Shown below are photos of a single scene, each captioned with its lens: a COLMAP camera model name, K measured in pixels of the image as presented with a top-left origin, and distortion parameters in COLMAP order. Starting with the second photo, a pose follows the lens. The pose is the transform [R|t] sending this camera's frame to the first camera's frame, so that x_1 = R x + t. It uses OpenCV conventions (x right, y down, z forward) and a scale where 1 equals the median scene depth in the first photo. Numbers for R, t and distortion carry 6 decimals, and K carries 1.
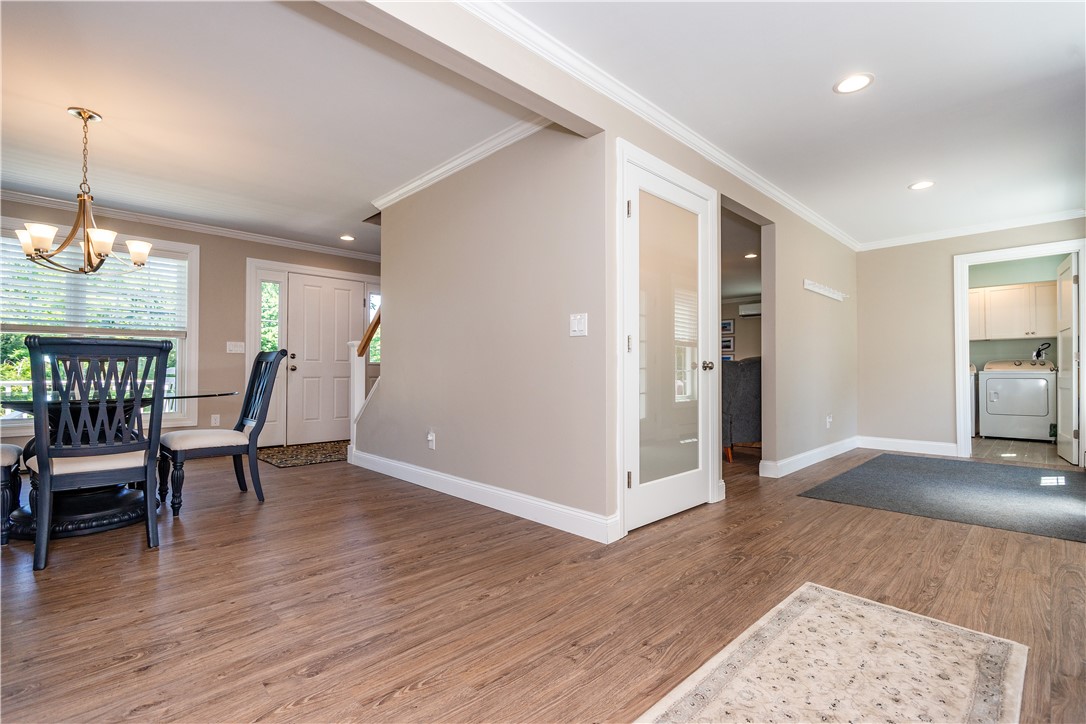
lens RADIAL K [[492.5, 0, 543.0], [0, 492.5, 362.0], [0, 0, 1]] dist [0.000498, 0.000078]
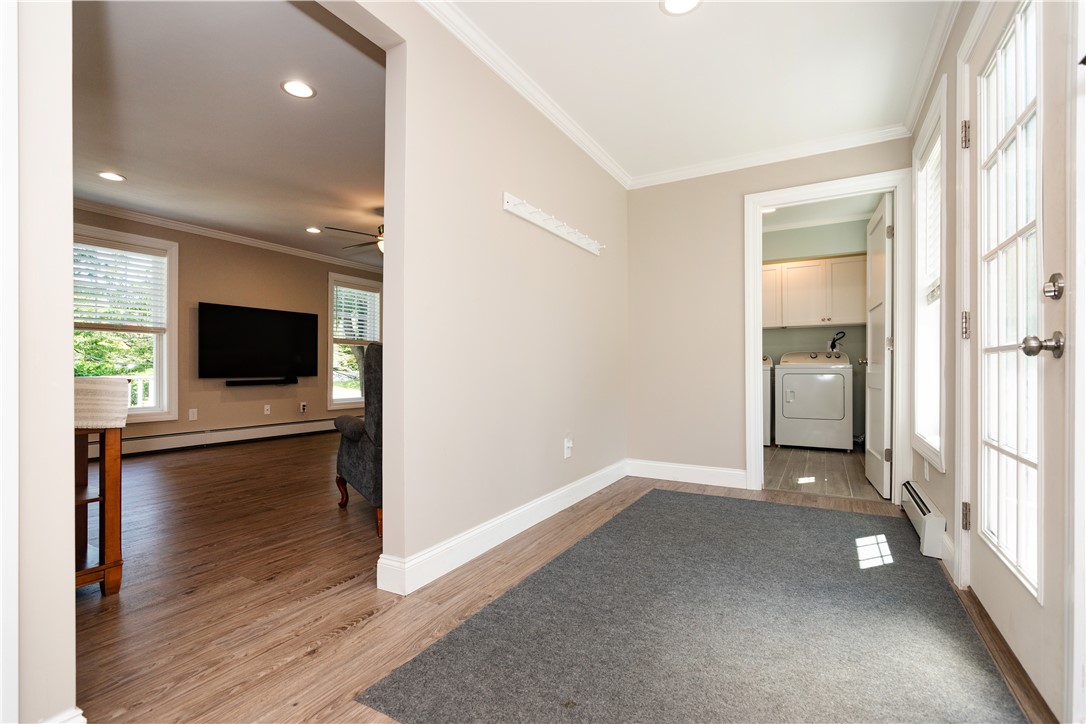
lens RADIAL K [[492.5, 0, 543.0], [0, 492.5, 362.0], [0, 0, 1]] dist [0.000498, 0.000078]
pose [[0.961162, 0.002071, 0.275977, 0.581052], [-0.005160, 0.999932, 0.010466, 0.014559], [-0.275937, -0.011483, 0.961107, 0.644852]]
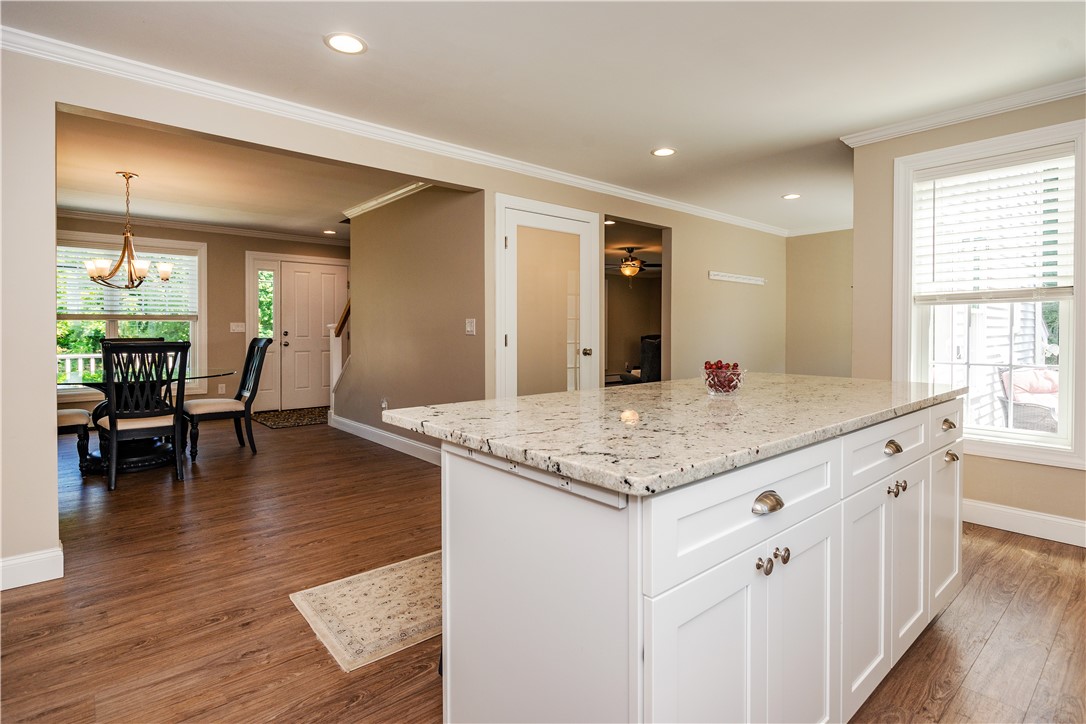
lens RADIAL K [[537.0, 0, 539.2], [0, 537.0, 329.5], [0, 0, 1]] dist [-0.000941, -0.000484]
pose [[0.998390, -0.001457, -0.056707, 0.274347], [0.002527, 0.999820, 0.018800, -0.074796], [0.056669, -0.018913, 0.998214, -0.391316]]
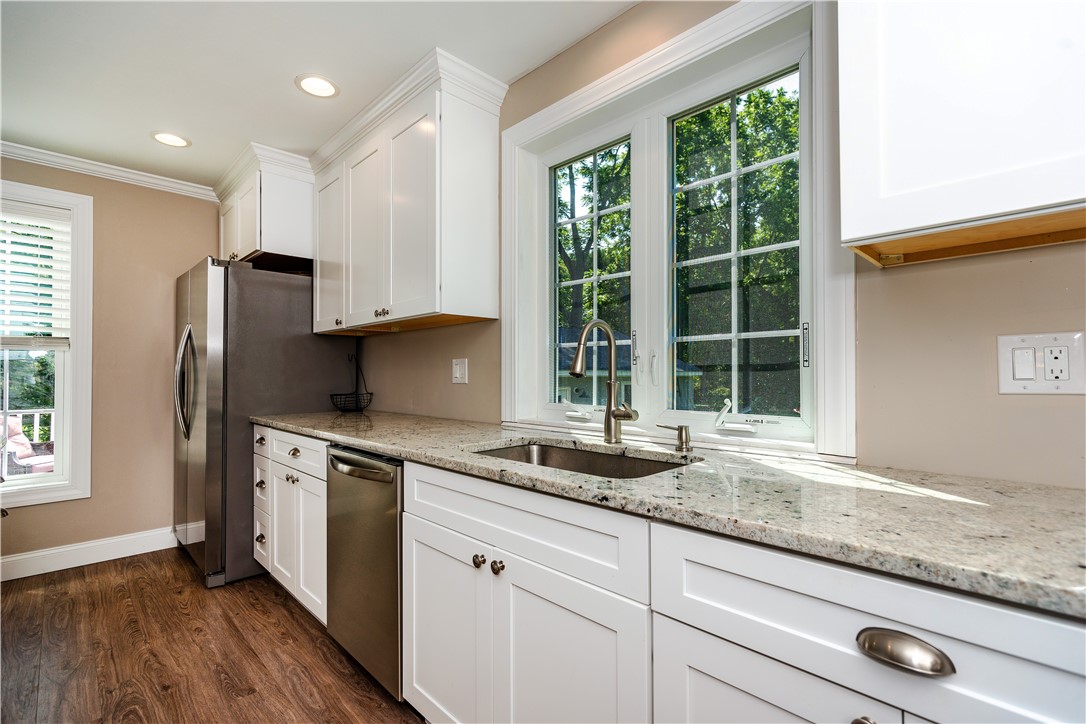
lens RADIAL K [[492.5, 0, 543.0], [0, 492.5, 362.0], [0, 0, 1]] dist [0.000498, 0.000078]
pose [[-0.005105, 0.019268, 0.999801, -1.775099], [-0.013285, 0.999725, -0.019335, -0.110594], [-0.999899, -0.013381, -0.004847, 0.854136]]
